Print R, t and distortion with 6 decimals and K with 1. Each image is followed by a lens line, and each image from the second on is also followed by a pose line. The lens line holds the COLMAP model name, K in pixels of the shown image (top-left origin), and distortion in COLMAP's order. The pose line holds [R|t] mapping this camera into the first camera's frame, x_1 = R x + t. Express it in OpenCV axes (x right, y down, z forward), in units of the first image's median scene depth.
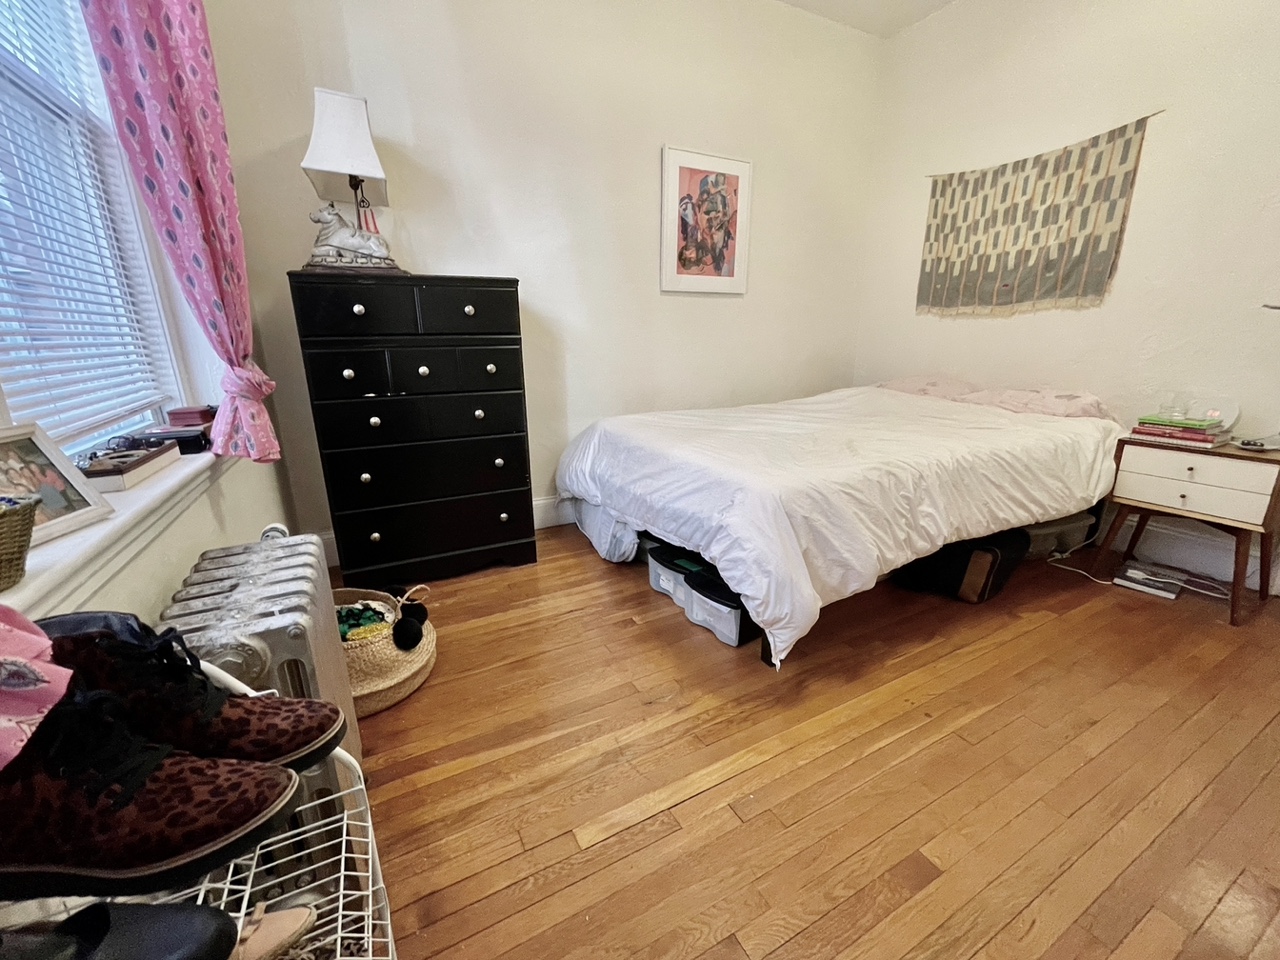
lens RADIAL K [[535.8, 0, 641.9], [0, 535.8, 481.1], [0, 0, 1]] dist [-0.002388, -0.000516]
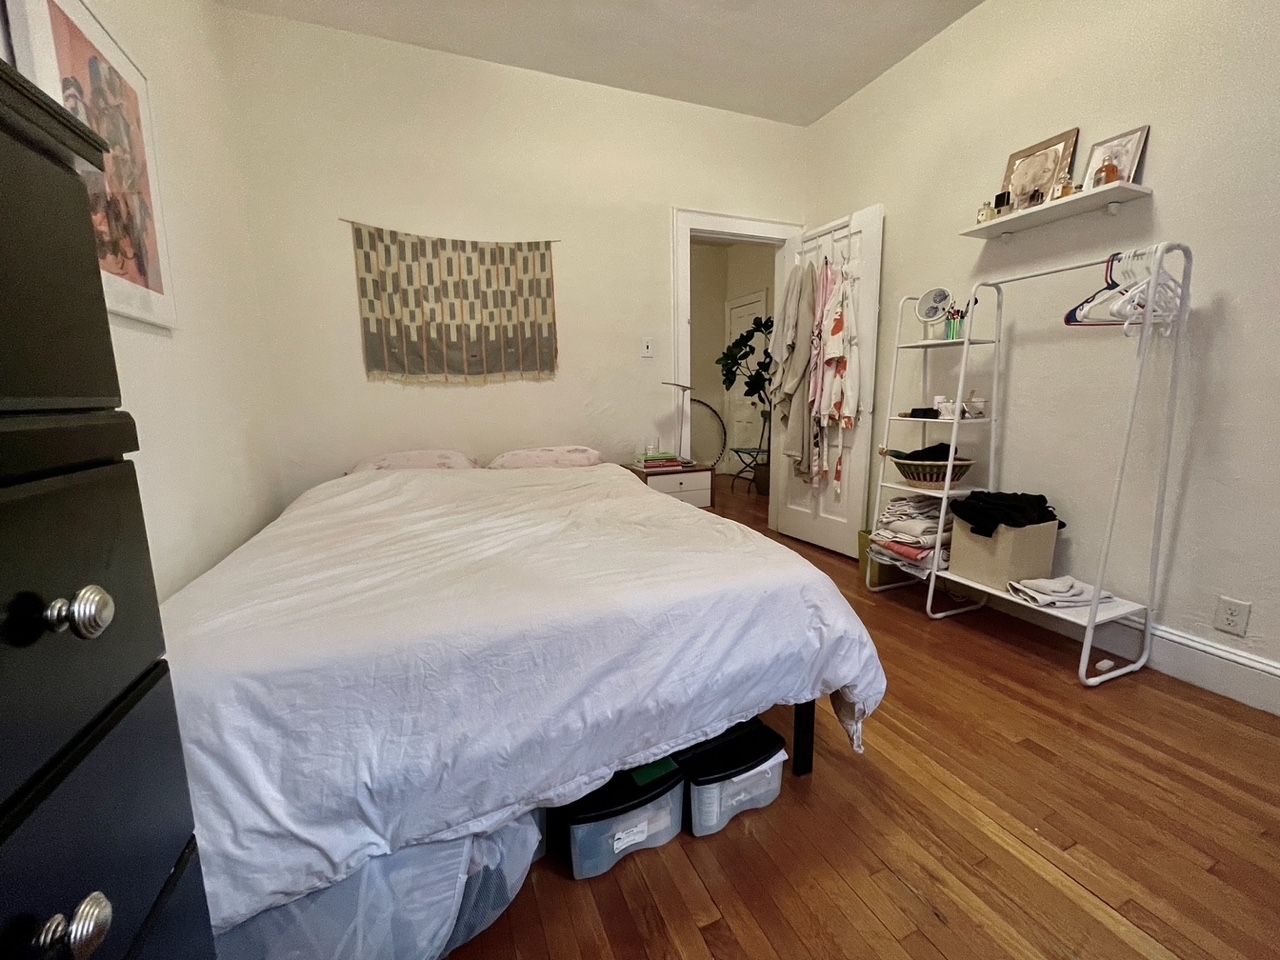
lens RADIAL K [[524.5, 0, 640.0], [0, 524.5, 480.0], [0, 0, 1]] dist [-0.000688, -0.000192]
pose [[0.079618, -0.152137, 0.985147, -0.336308], [0.278264, 0.952390, 0.124589, -0.176170], [-0.957199, 0.264211, 0.118161, 0.640989]]
